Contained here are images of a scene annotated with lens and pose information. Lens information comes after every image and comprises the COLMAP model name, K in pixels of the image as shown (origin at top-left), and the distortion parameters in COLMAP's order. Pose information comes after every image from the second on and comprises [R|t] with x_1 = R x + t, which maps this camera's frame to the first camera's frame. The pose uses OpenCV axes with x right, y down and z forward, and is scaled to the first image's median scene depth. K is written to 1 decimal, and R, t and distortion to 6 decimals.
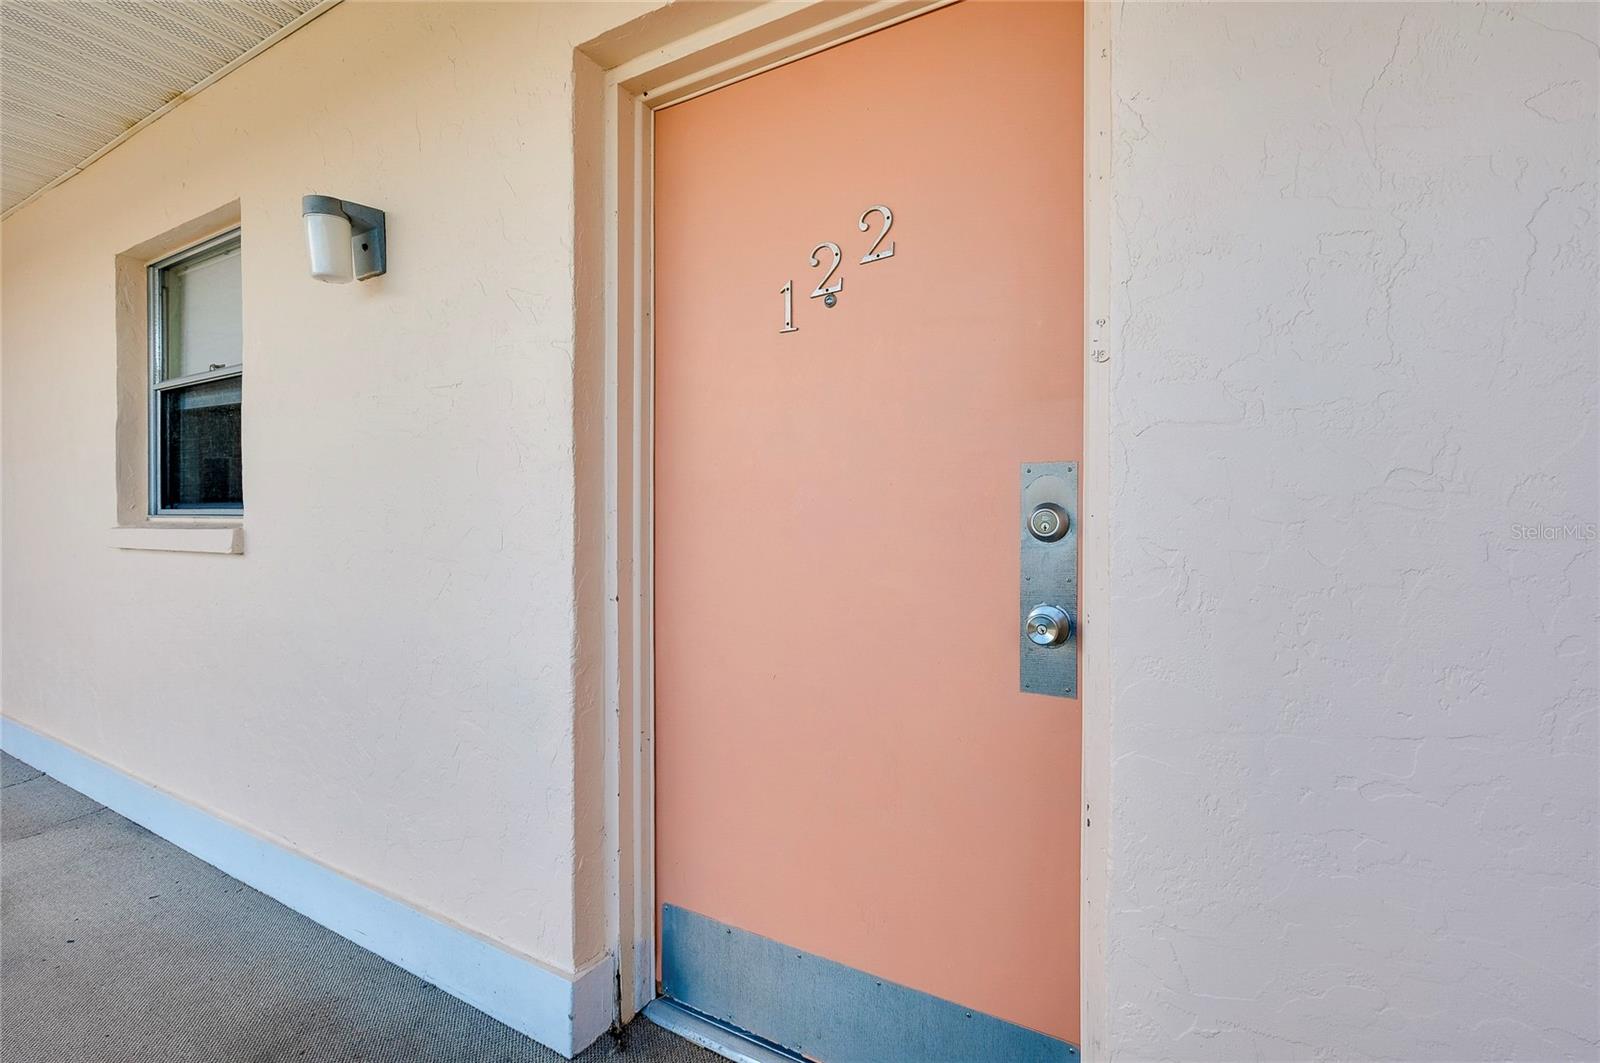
lens RADIAL K [[713.0, 0, 805.3], [0, 713.0, 535.9], [0, 0, 1]] dist [-0.002746, -0.000048]
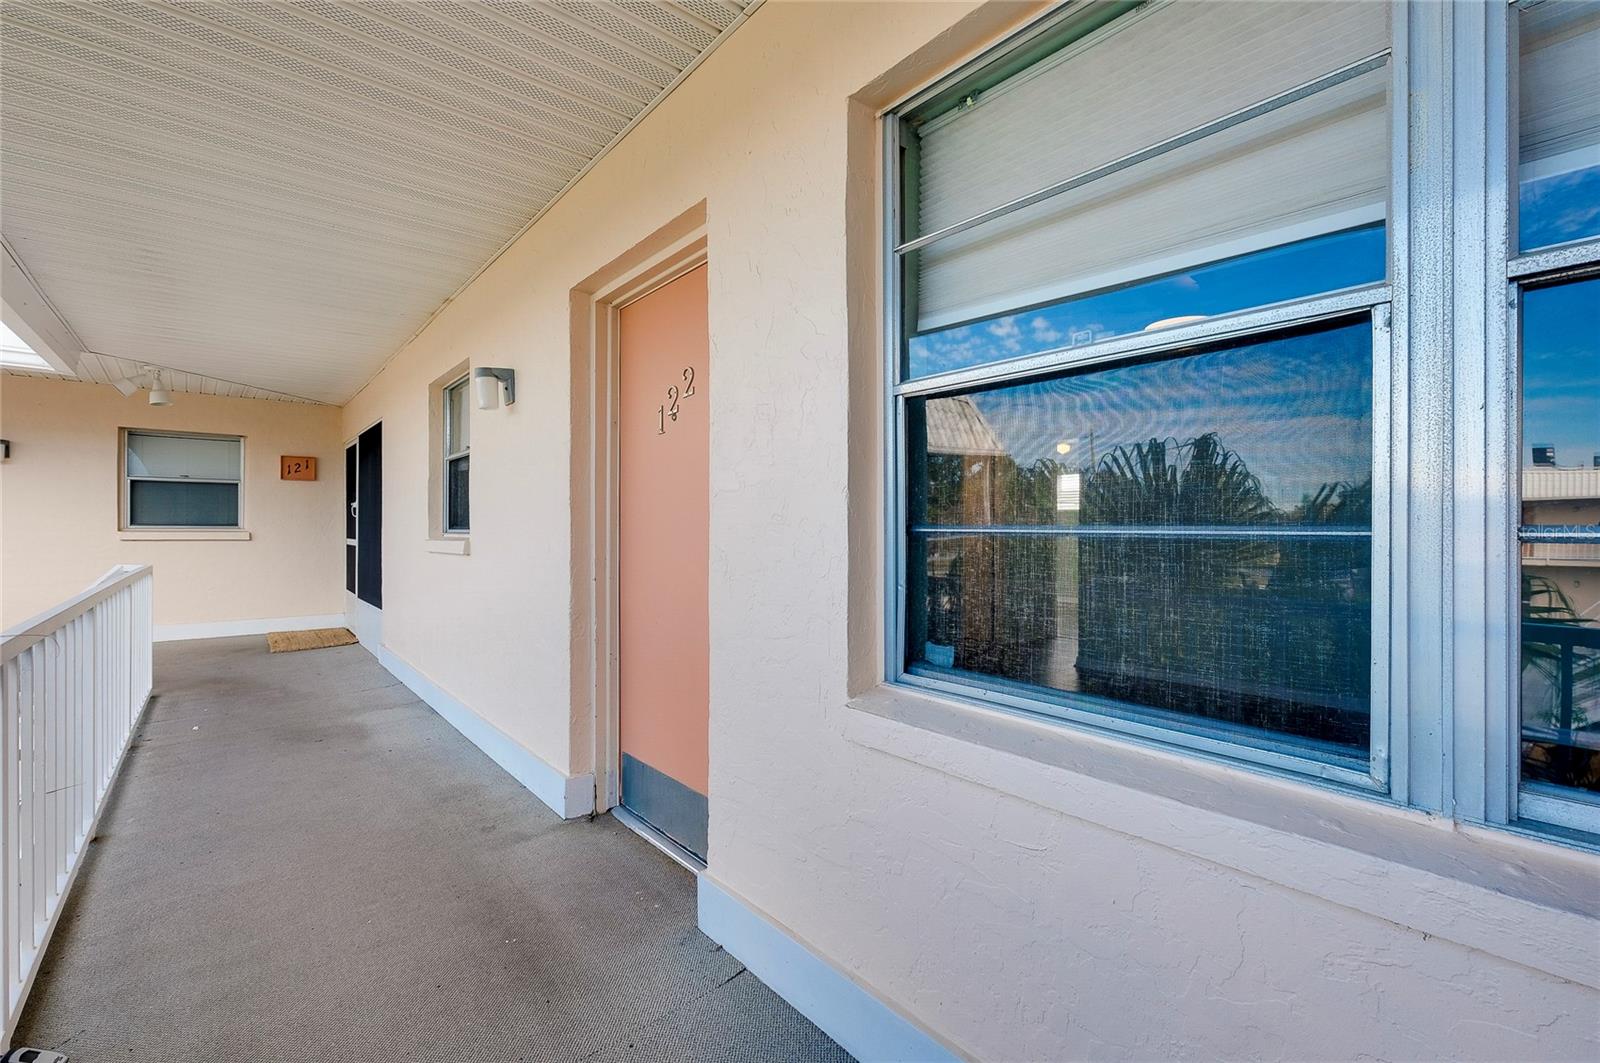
lens RADIAL K [[699.9, 0, 803.4], [0, 699.9, 533.9], [0, 0, 1]] dist [-0.002176, 0.000329]
pose [[0.936459, -0.003715, -0.350757, 0.838026], [-0.001392, 0.999897, -0.014306, -0.003737], [0.350774, 0.013885, 0.936357, -0.484826]]
